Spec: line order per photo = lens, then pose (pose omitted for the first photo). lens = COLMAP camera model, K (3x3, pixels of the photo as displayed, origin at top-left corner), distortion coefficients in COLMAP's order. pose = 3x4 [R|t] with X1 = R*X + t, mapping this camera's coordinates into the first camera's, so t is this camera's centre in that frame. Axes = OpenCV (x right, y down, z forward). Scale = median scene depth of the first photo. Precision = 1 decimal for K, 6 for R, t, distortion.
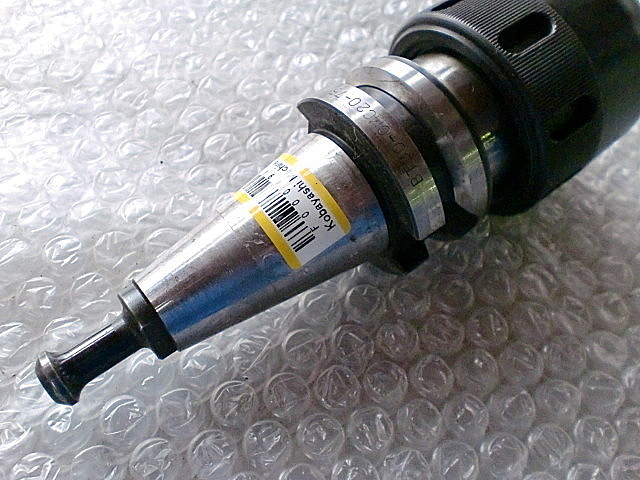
lens RADIAL K [[668.2, 0, 320.0], [0, 668.2, 240.0], [0, 0, 1]] dist [-0.017409, -0.029821]
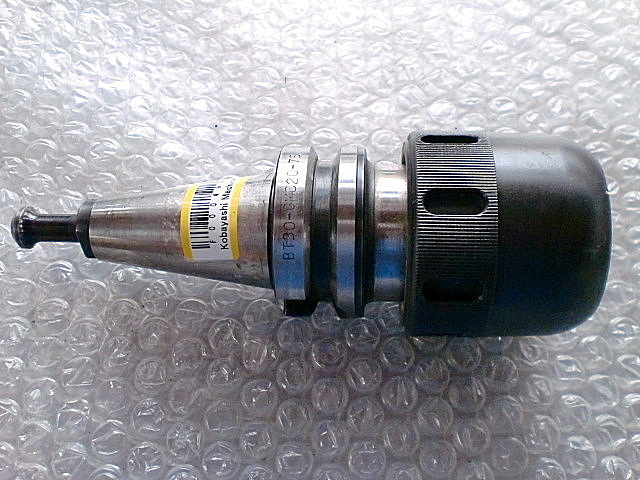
lens RADIAL K [[668.2, 0, 320.0], [0, 668.2, 240.0], [0, 0, 1]] dist [-0.017409, -0.029821]
pose [[0.761025, 0.561893, -0.324218, 0.468292], [-0.521143, 0.827162, 0.210269, -0.330292], [0.386329, 0.008944, 0.922318, -0.071401]]
